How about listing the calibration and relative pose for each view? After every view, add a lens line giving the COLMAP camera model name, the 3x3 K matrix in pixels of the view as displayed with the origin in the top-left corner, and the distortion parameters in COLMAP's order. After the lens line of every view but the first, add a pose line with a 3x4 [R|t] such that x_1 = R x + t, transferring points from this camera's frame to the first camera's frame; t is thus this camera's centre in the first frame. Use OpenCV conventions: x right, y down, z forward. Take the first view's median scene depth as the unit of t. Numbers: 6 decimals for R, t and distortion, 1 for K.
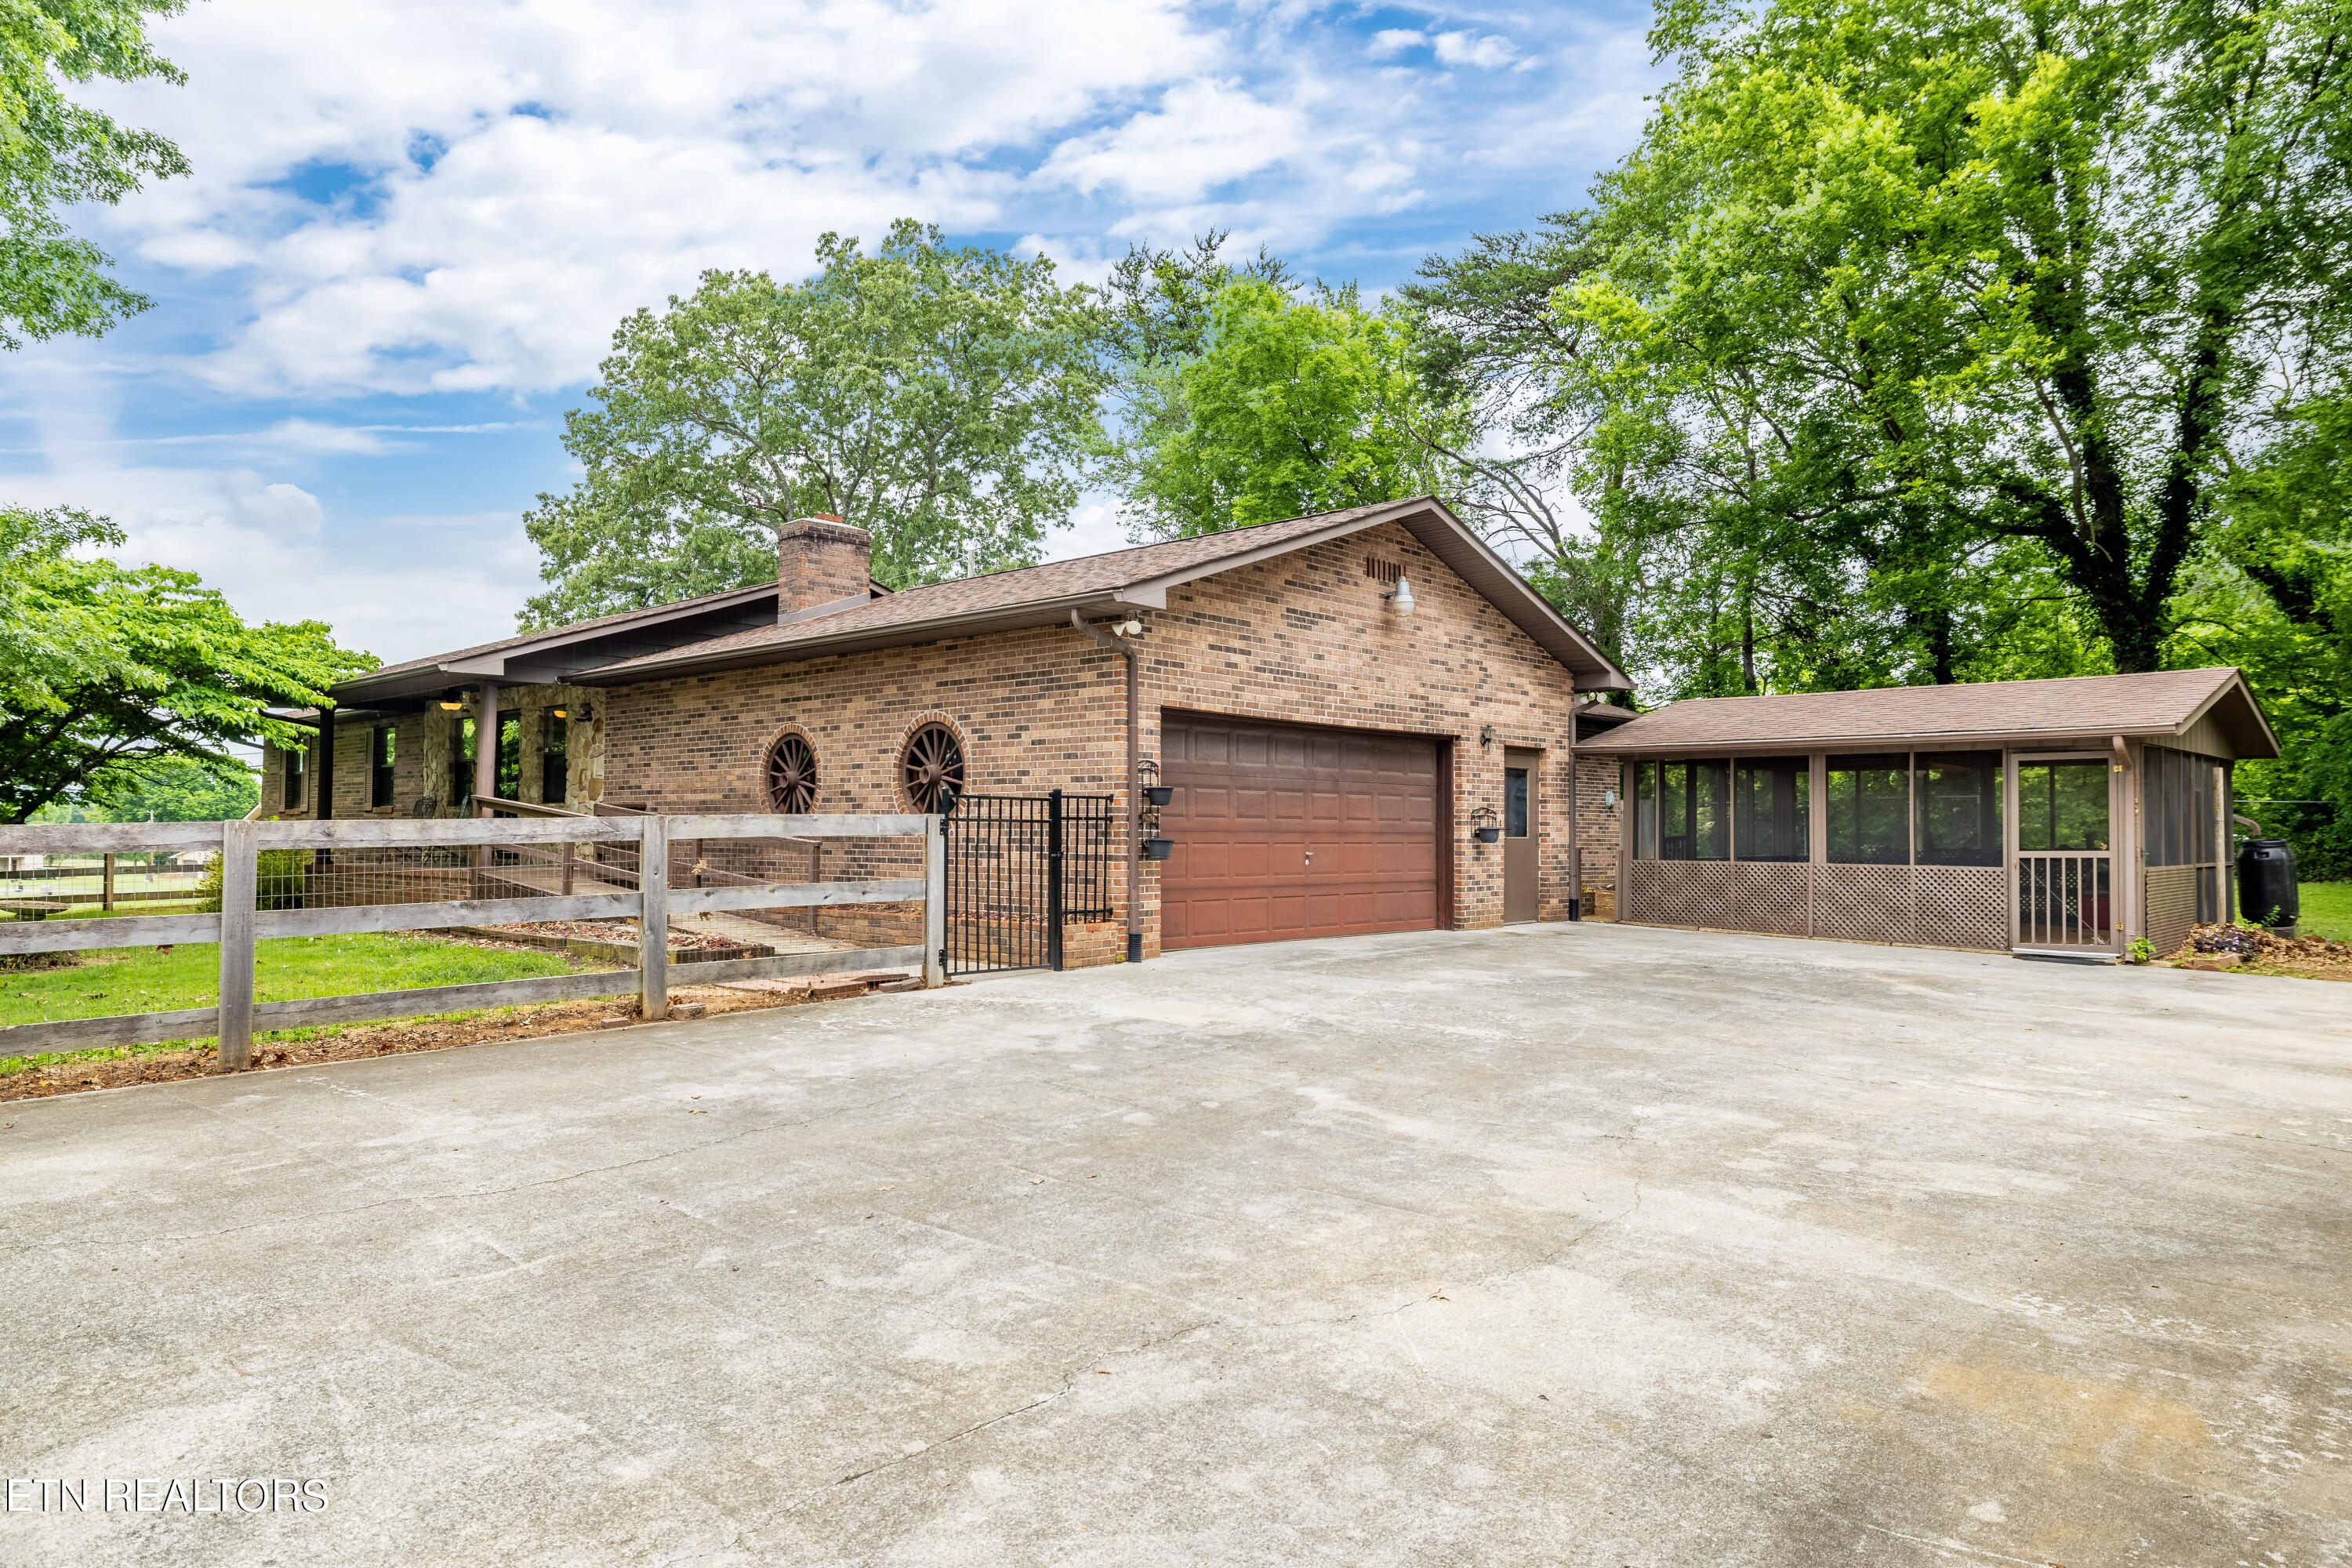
lens RADIAL K [[1436.4, 0, 1167.7], [0, 1436.4, 787.1], [0, 0, 1]] dist [0.002936, -0.001368]
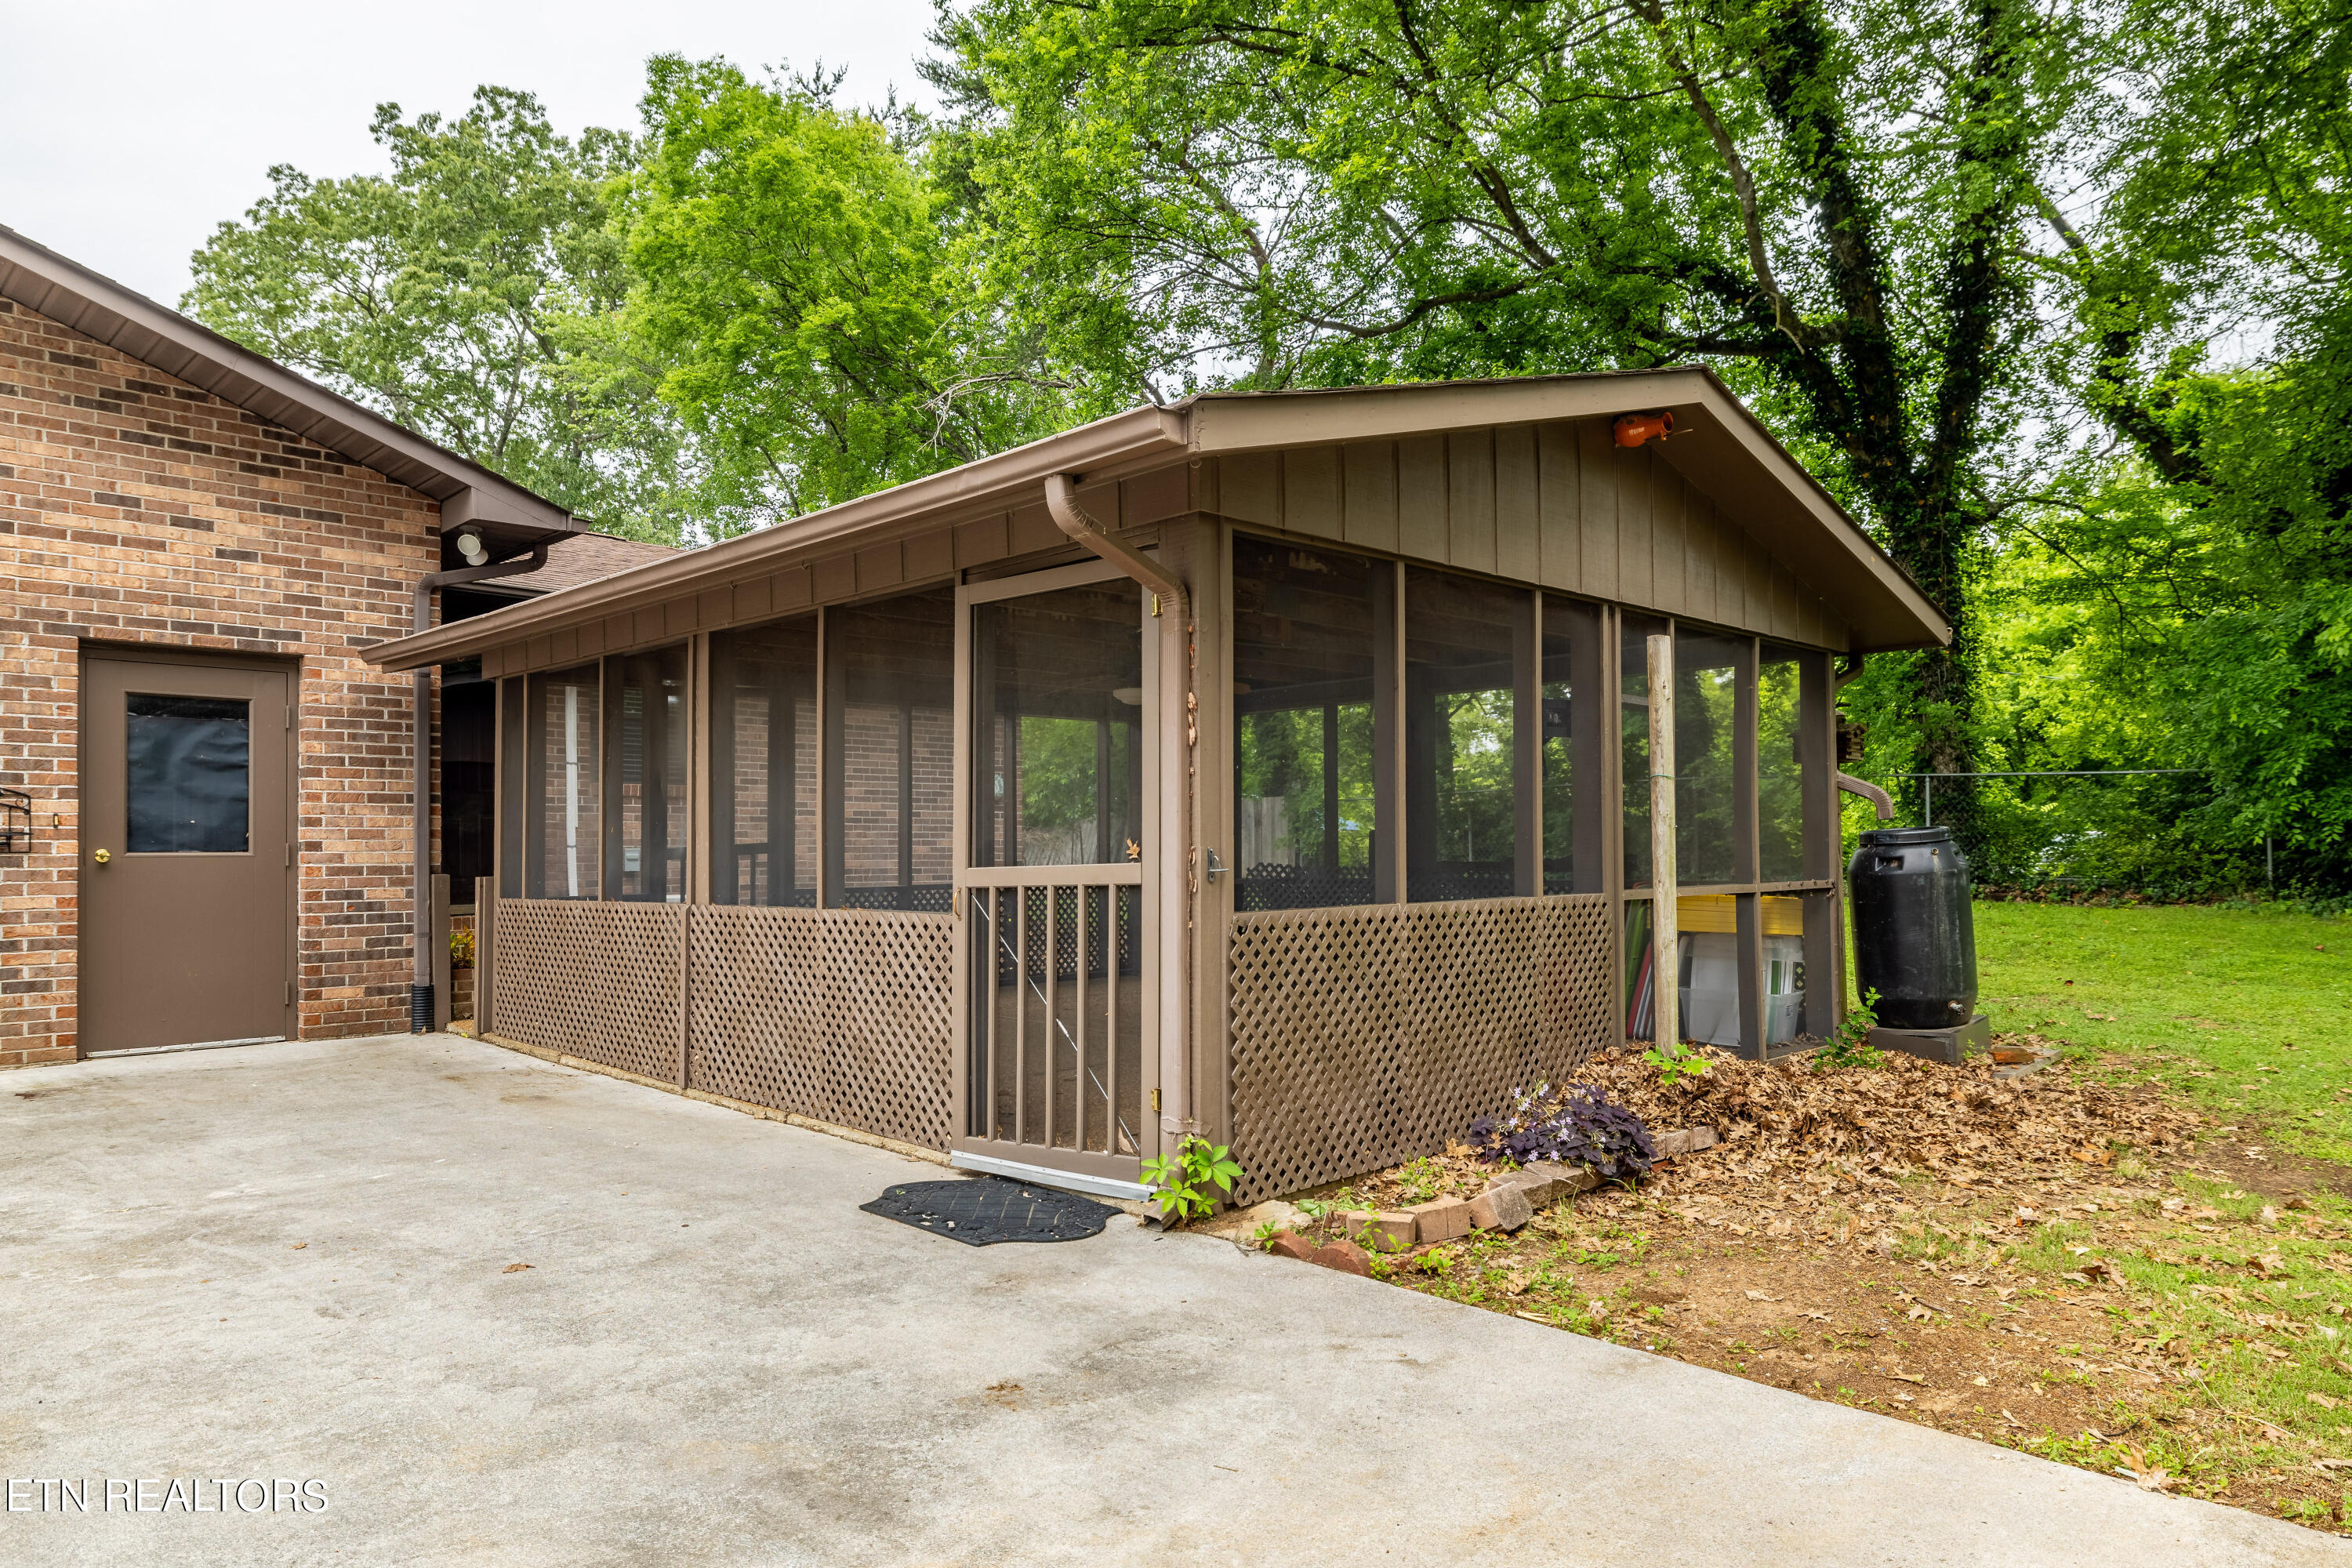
lens RADIAL K [[1436.4, 0, 1184.5], [0, 1436.4, 839.1], [0, 0, 1]] dist [0.002936, -0.001368]
pose [[0.999719, -0.016593, -0.016914, 0.543275], [0.016915, 0.999674, 0.019101, 0.027021], [0.016591, -0.019382, 0.999674, 0.547082]]
